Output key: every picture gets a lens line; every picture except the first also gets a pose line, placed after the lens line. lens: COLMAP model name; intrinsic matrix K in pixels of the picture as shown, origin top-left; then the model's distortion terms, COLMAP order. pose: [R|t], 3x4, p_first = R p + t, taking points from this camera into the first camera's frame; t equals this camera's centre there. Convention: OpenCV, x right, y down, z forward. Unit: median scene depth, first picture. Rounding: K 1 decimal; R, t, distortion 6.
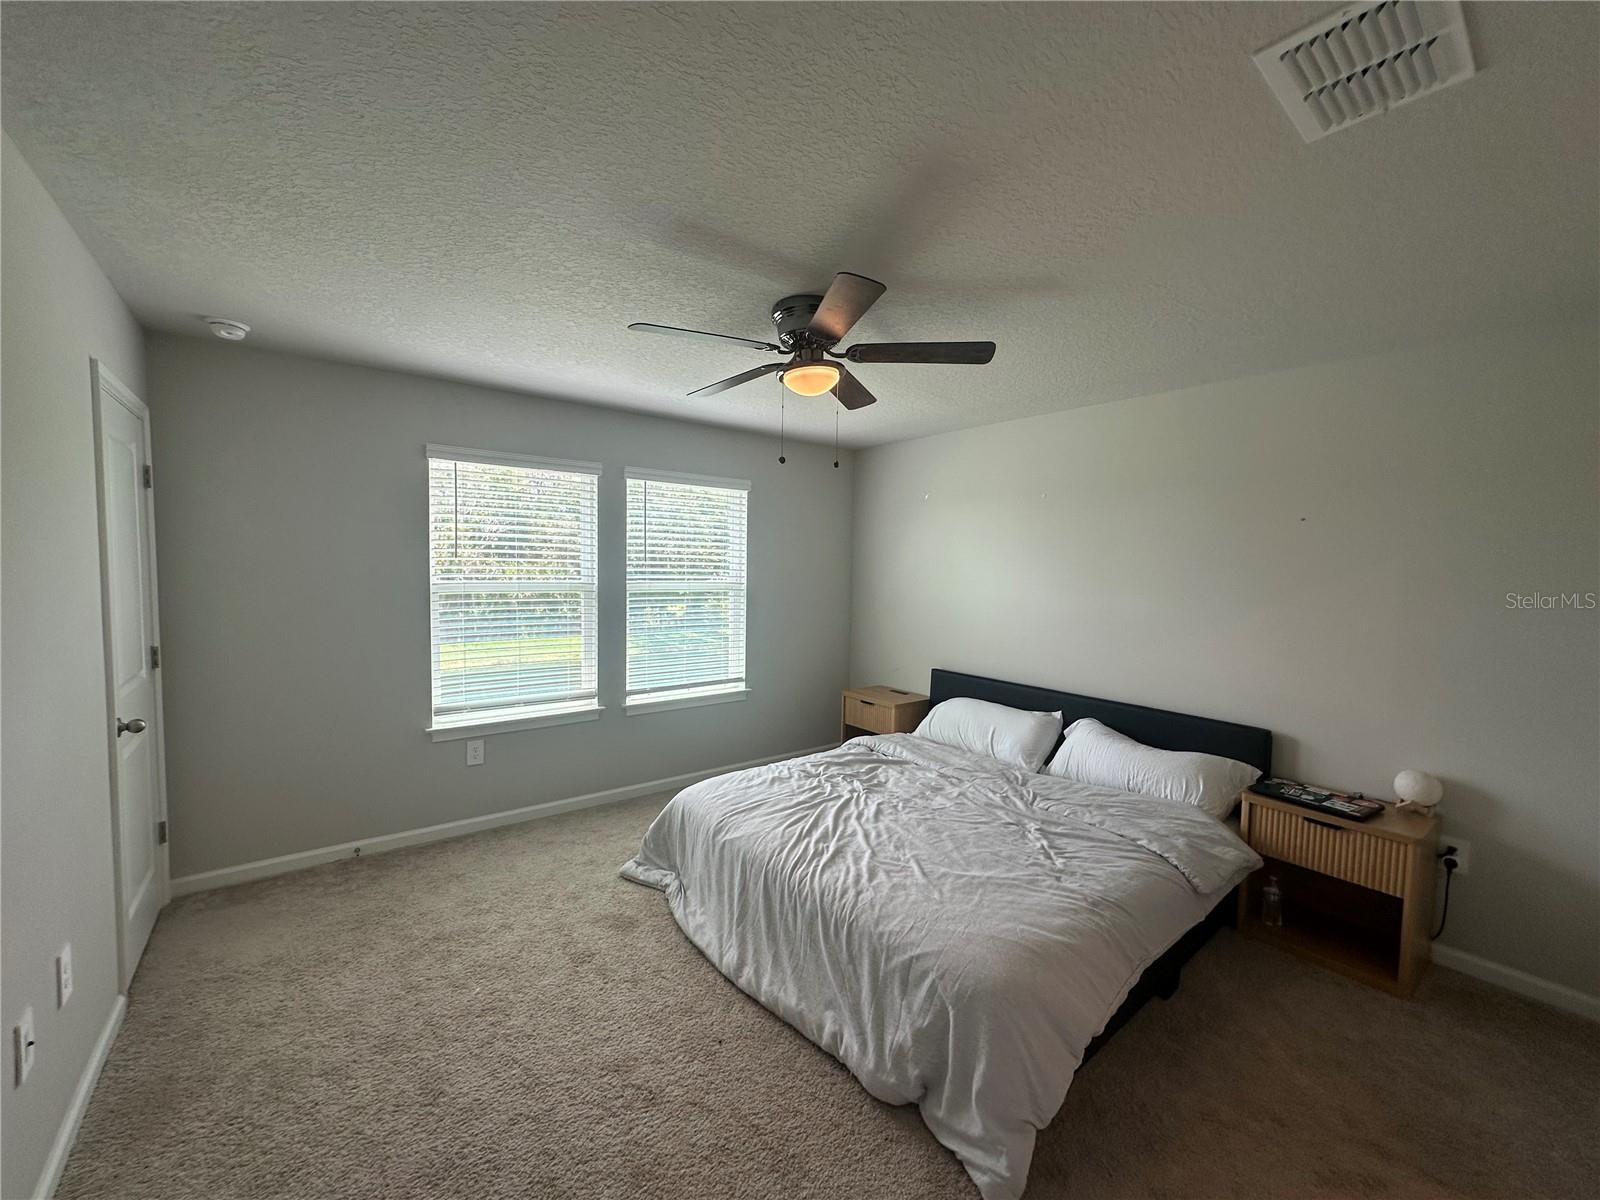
lens RADIAL K [[639.3, 0, 811.6], [0, 639.3, 600.0], [0, 0, 1]] dist [-0.001946, 0.000761]
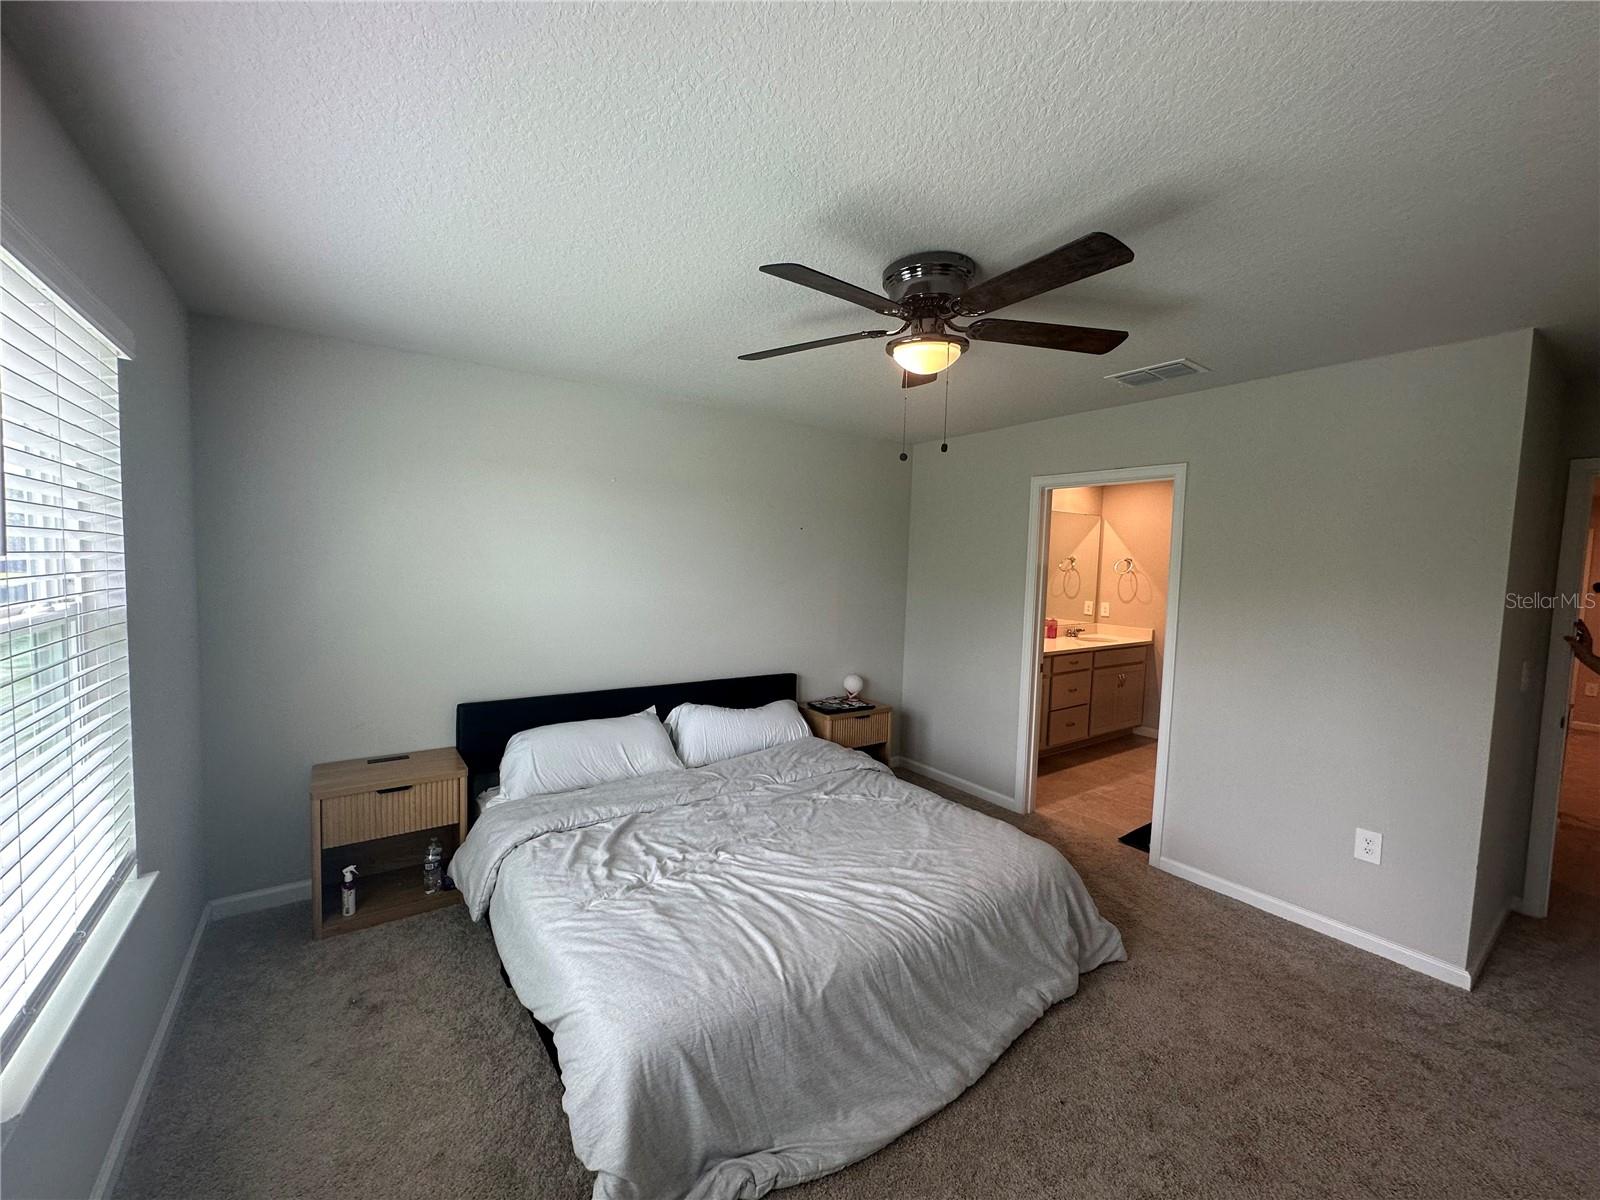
lens RADIAL K [[639.3, 0, 809.8], [0, 639.3, 608.0], [0, 0, 1]] dist [-0.001946, 0.000761]
pose [[0.042402, -0.089528, 0.995081, -0.702260], [0.027878, 0.995695, 0.088395, -0.065637], [-0.998712, 0.023993, 0.044715, 0.917163]]
